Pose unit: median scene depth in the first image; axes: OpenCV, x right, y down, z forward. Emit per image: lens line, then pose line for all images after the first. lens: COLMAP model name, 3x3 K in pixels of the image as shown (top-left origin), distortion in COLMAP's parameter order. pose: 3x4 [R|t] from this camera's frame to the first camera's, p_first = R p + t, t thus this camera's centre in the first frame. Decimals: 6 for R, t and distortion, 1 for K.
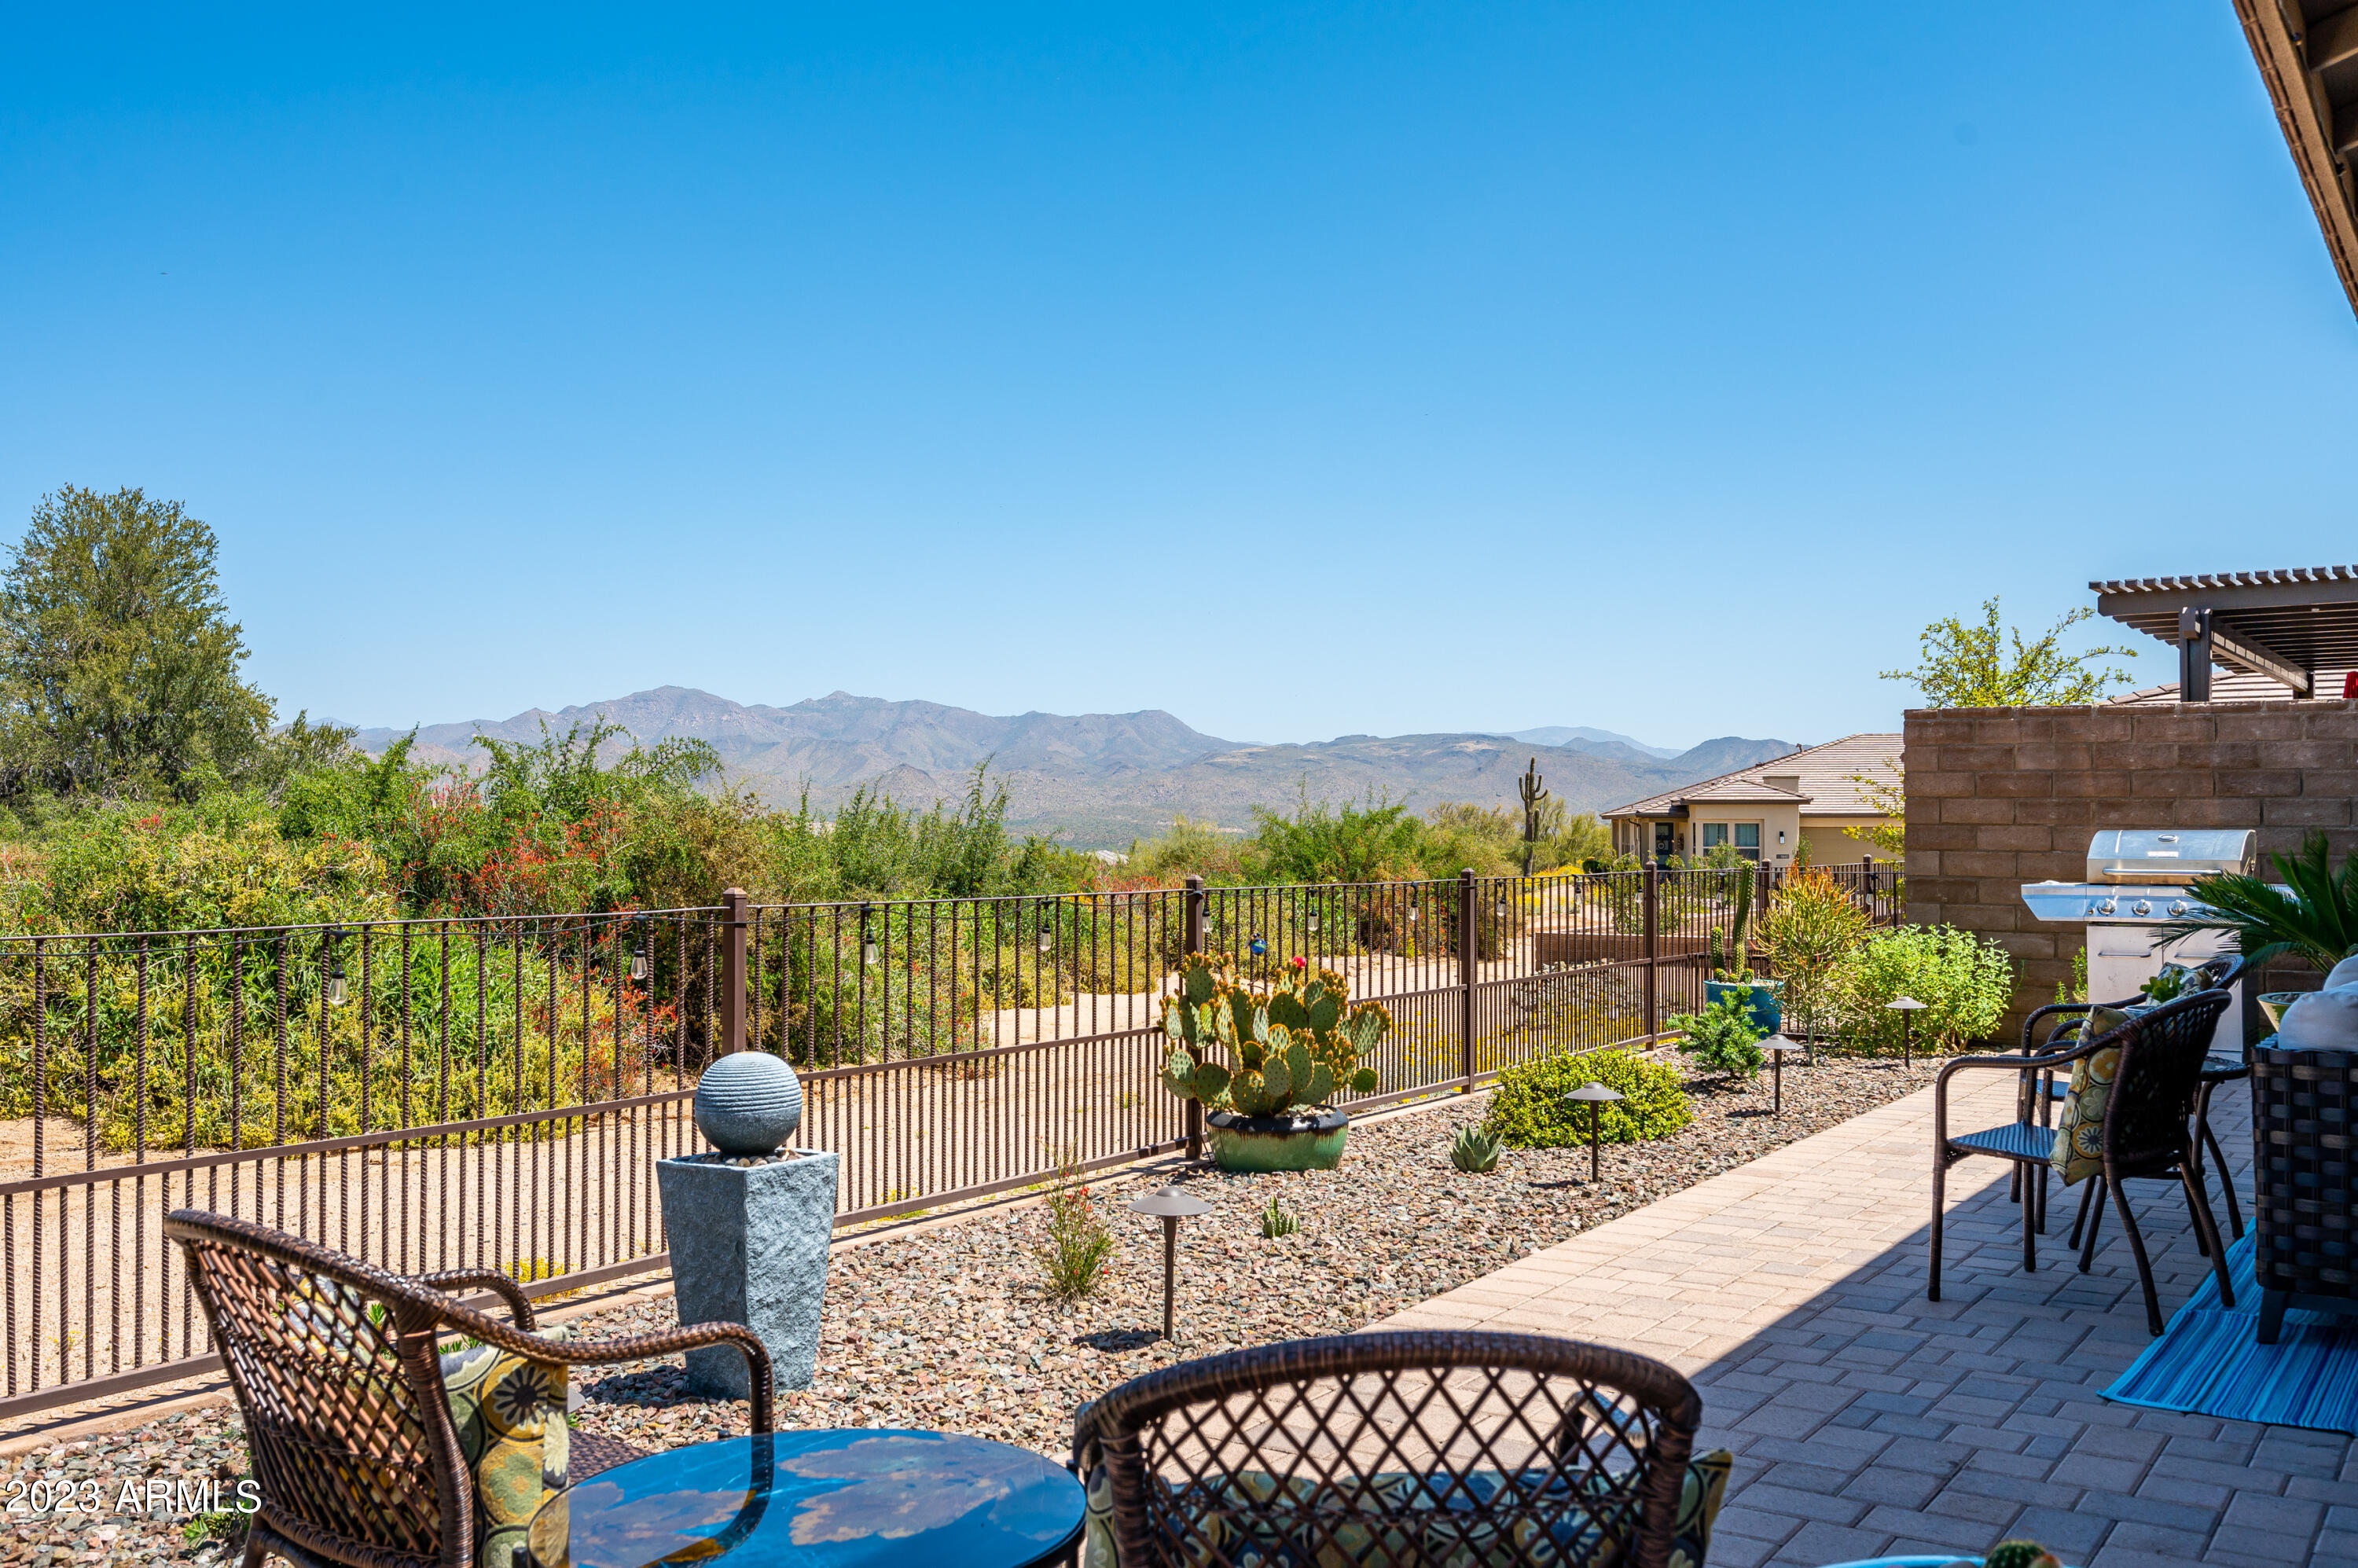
lens RADIAL K [[2052.3, 0, 1130.4], [0, 2052.3, 767.8], [0, 0, 1]] dist [0.001490, 0.001123]
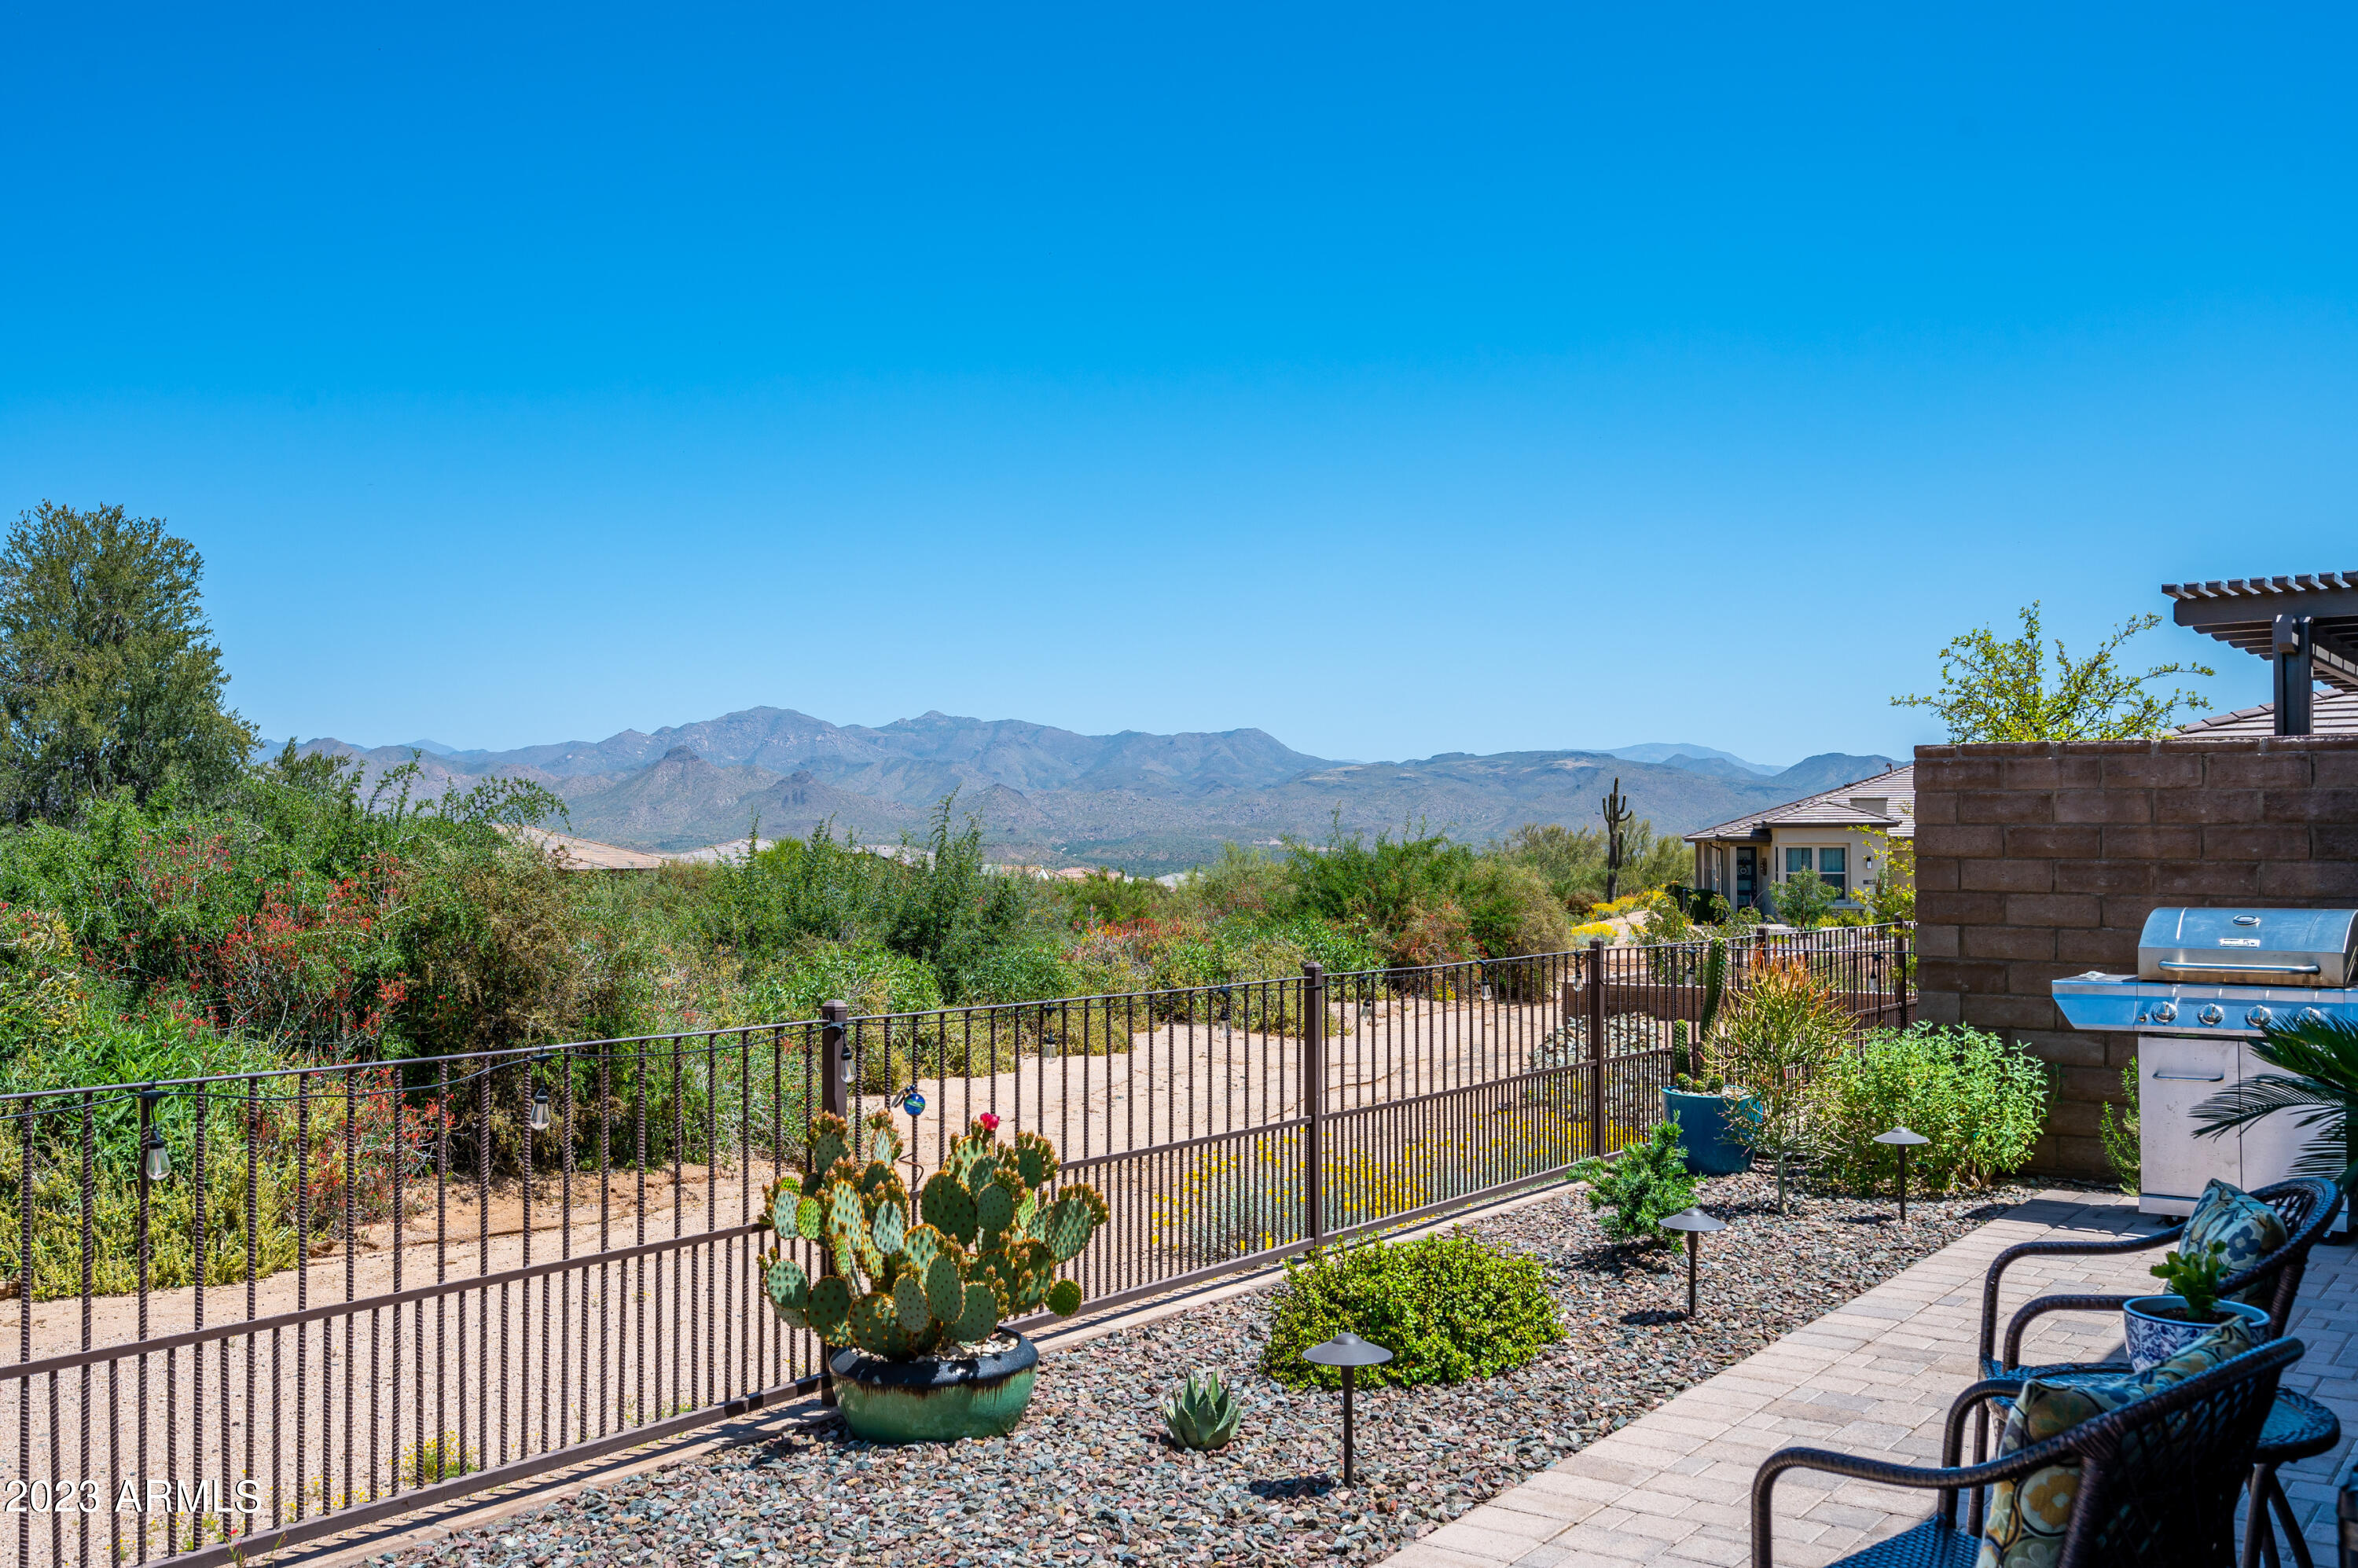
lens RADIAL K [[2073.9, 0, 1179.0], [0, 2073.9, 784.0], [0, 0, 1]] dist [0.001308, -0.002633]
pose [[0.999774, -0.004249, -0.020844, 0.104091], [0.004215, 0.999990, -0.001682, -0.012503], [0.020851, 0.001593, 0.999781, 0.185422]]
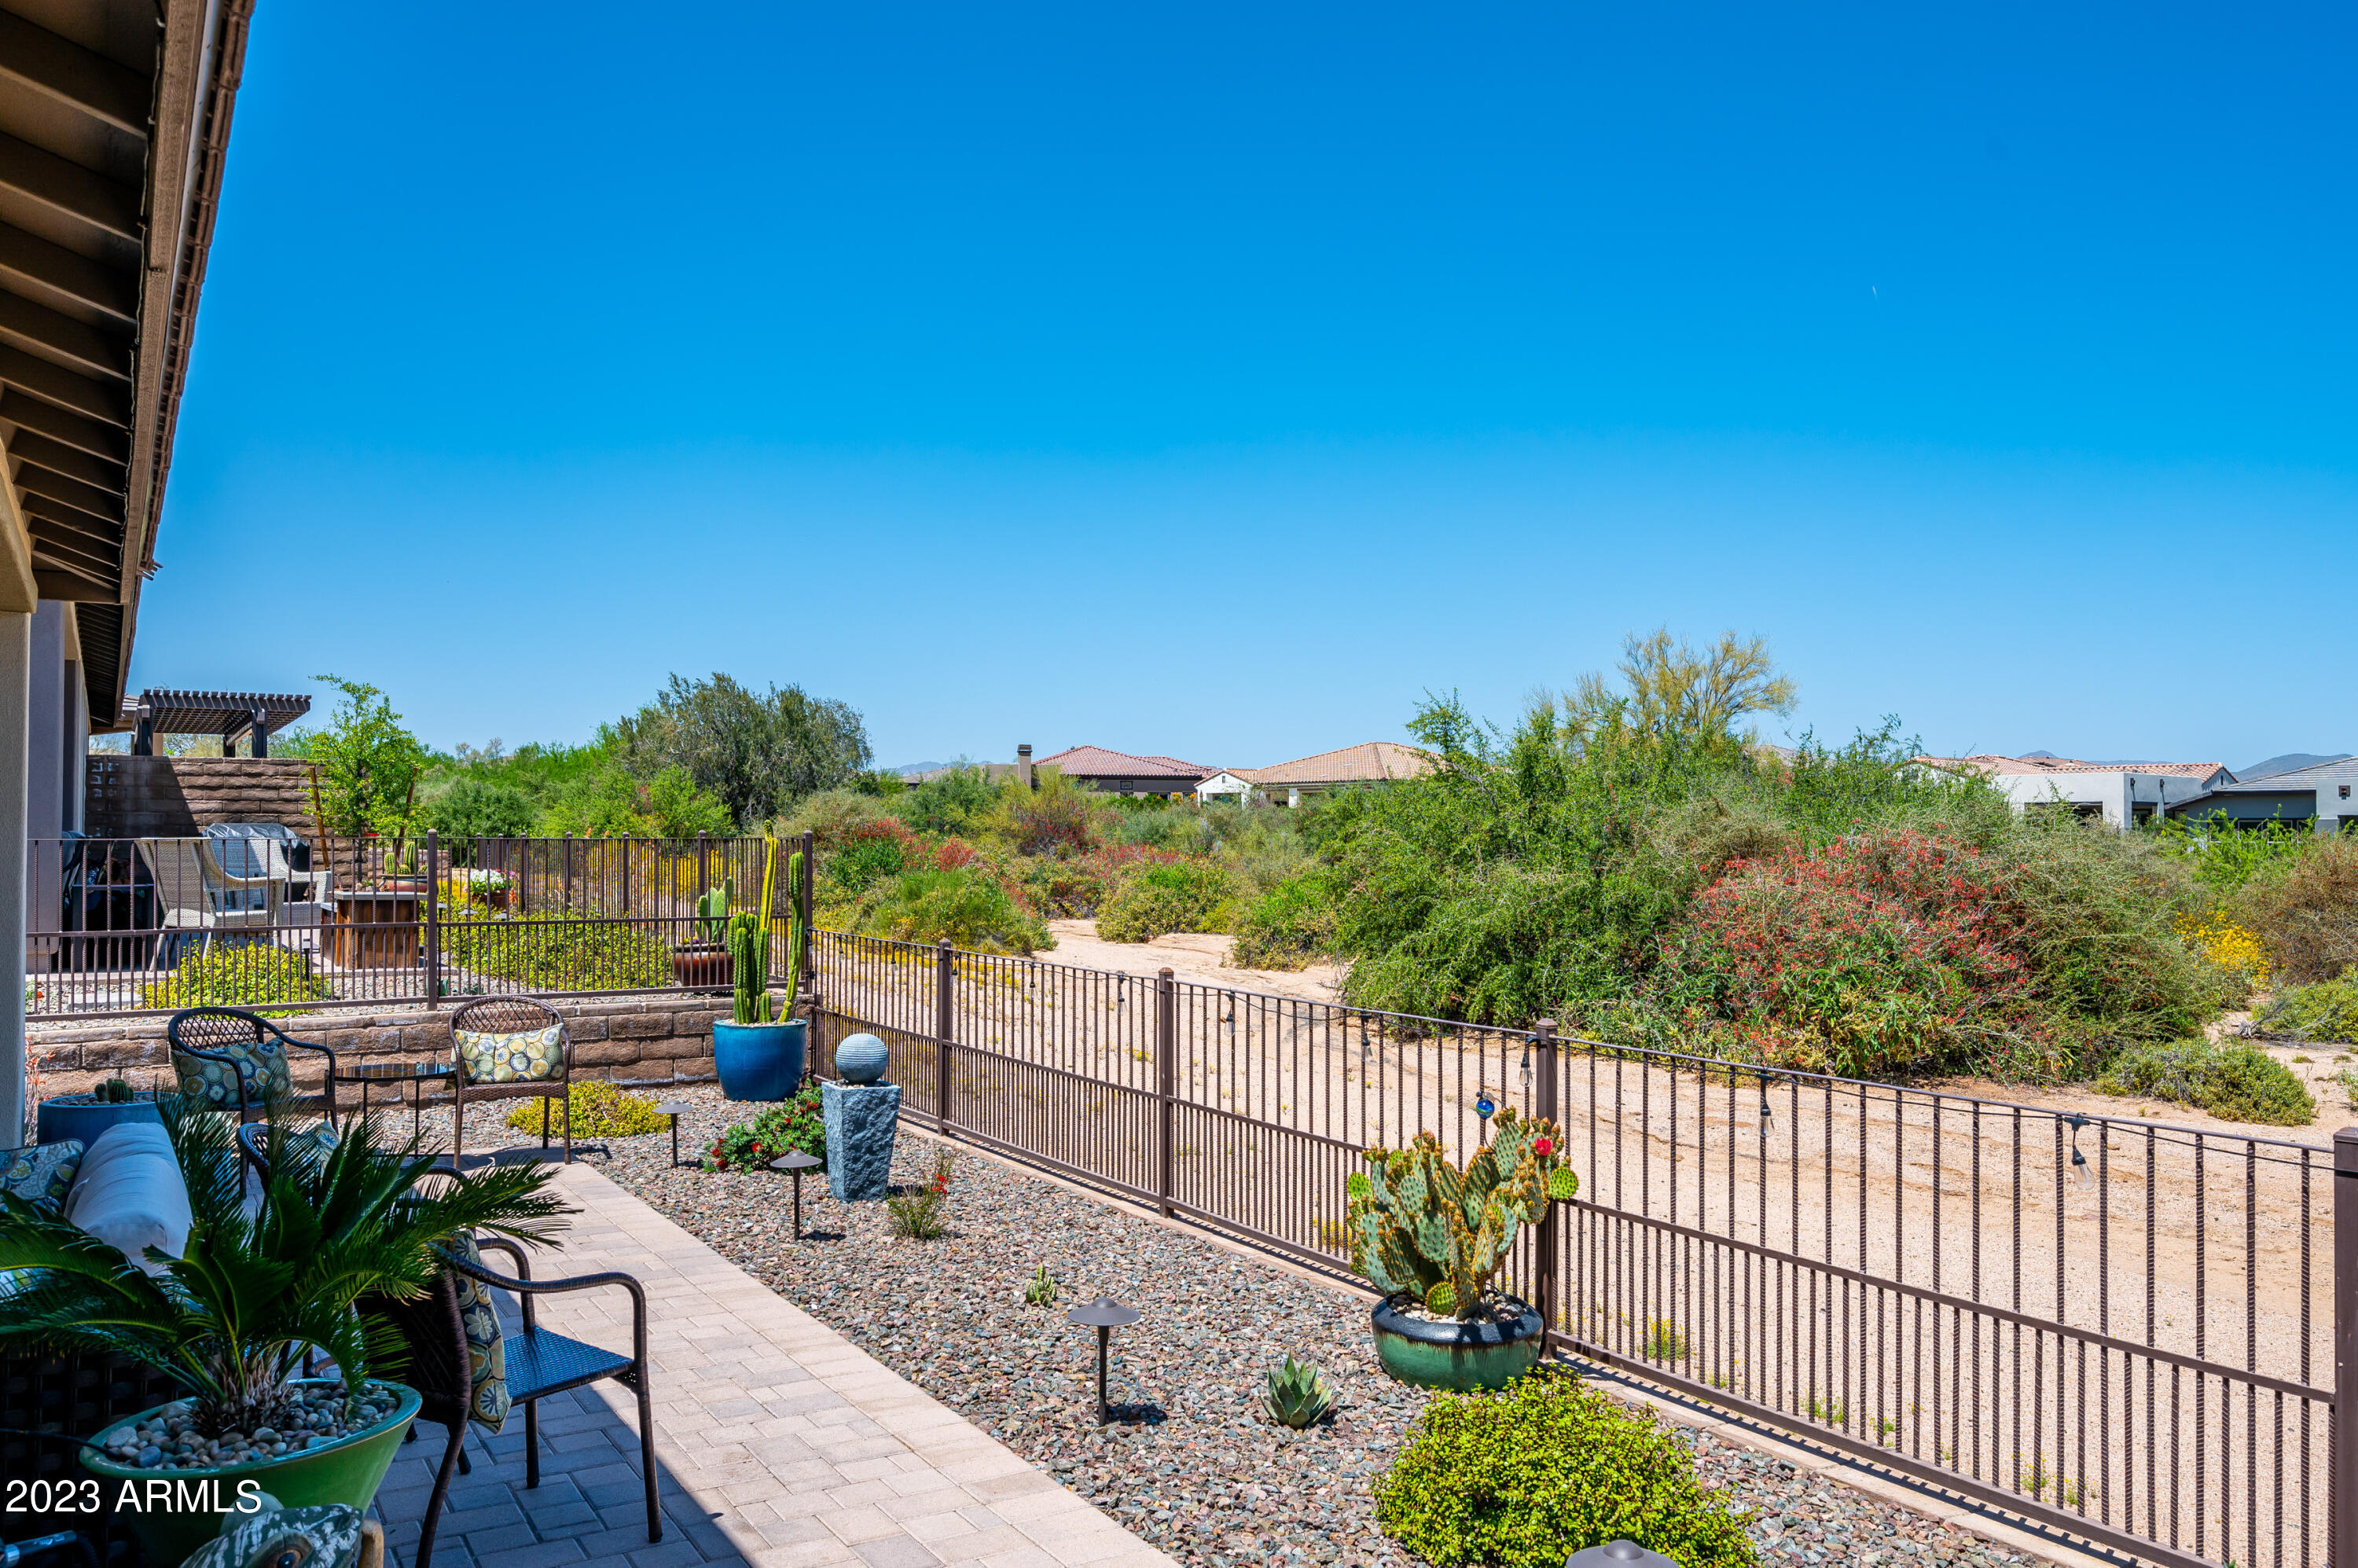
lens RADIAL K [[1214.9, 0, 1179.0], [0, 1214.9, 784.0], [0, 0, 1]] dist [0.002647, 0.000021]
pose [[-0.230912, -0.114457, -0.966219, 0.351455], [-0.038574, 0.993353, -0.108453, 0.006373], [0.972210, 0.012228, -0.233792, 0.577716]]
